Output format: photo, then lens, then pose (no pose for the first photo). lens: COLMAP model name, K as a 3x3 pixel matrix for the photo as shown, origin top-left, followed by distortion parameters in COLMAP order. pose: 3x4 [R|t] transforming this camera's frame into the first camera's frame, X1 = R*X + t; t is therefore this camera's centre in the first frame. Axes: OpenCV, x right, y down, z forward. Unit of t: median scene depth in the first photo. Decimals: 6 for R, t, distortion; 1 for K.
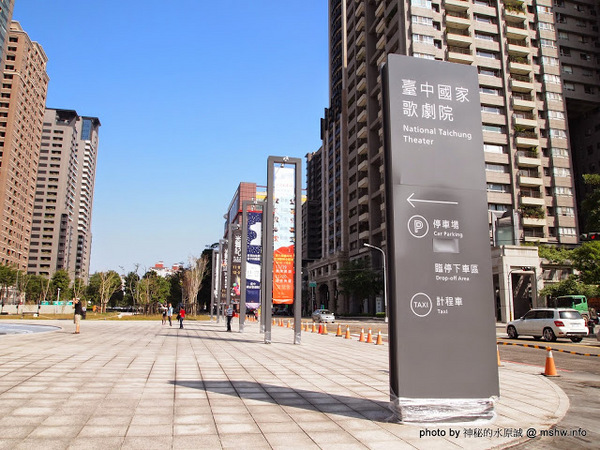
lens RADIAL K [[476.7, 0, 299.7], [0, 476.7, 226.6], [0, 0, 1]] dist [-0.042349, -0.018515]
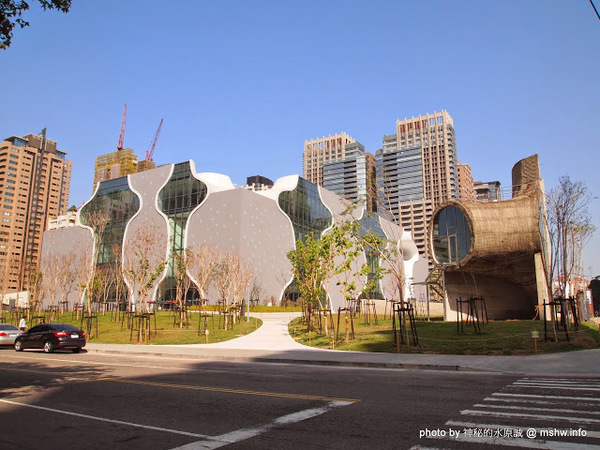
lens RADIAL K [[476.7, 0, 301.8], [0, 476.7, 225.0], [0, 0, 1]] dist [-0.042349, -0.018515]
pose [[0.702911, -0.144206, -0.696507, 0.315505], [0.128431, 0.988869, -0.075126, -0.186065], [0.699587, -0.036646, 0.713607, -1.091691]]
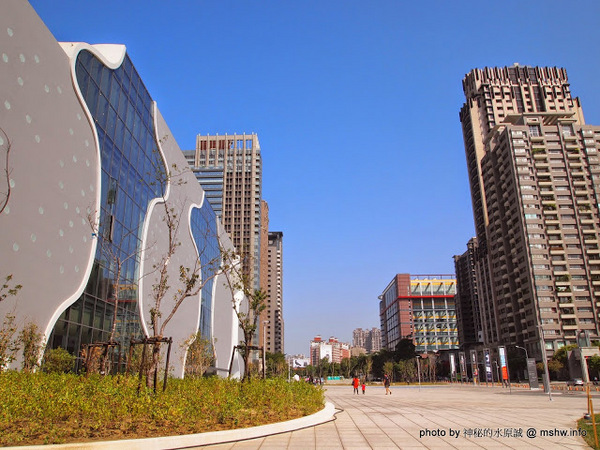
lens RADIAL K [[476.7, 0, 301.2], [0, 476.7, 226.7], [0, 0, 1]] dist [-0.042349, -0.018515]
pose [[0.964940, -0.096606, -0.244044, -0.123448], [0.063965, 0.988320, -0.138315, -0.143507], [0.254556, 0.117856, 0.959850, -0.730686]]
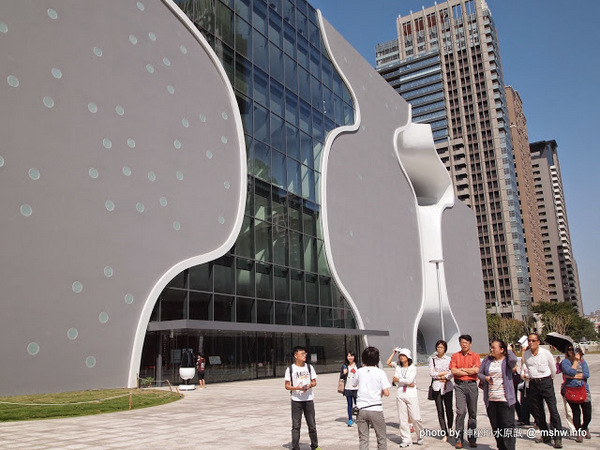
lens RADIAL K [[530.5, 0, 301.5], [0, 530.5, 227.4], [0, 0, 1]] dist [-0.042092, -0.024080]
pose [[0.690583, -0.191740, -0.697374, -0.206908], [0.163296, 0.980657, -0.107921, -0.069346], [0.704578, -0.039351, 0.708535, -0.299805]]
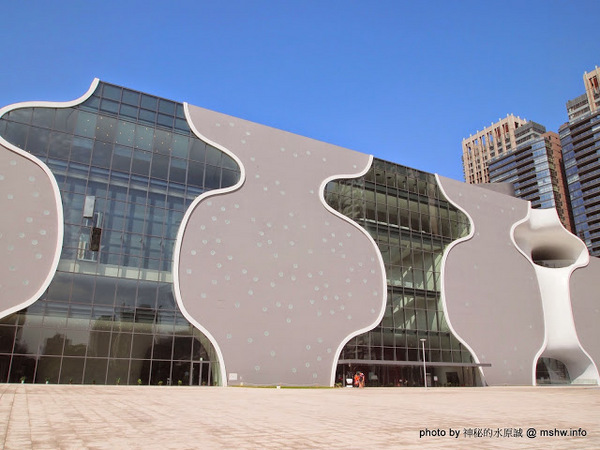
lens RADIAL K [[476.7, 0, 303.8], [0, 476.7, 228.3], [0, 0, 1]] dist [-0.042349, -0.018515]
pose [[0.259033, -0.299113, -0.918386, 0.074098], [0.169376, 0.950173, -0.261693, -0.071675], [0.950901, -0.087766, 0.296789, -0.357524]]
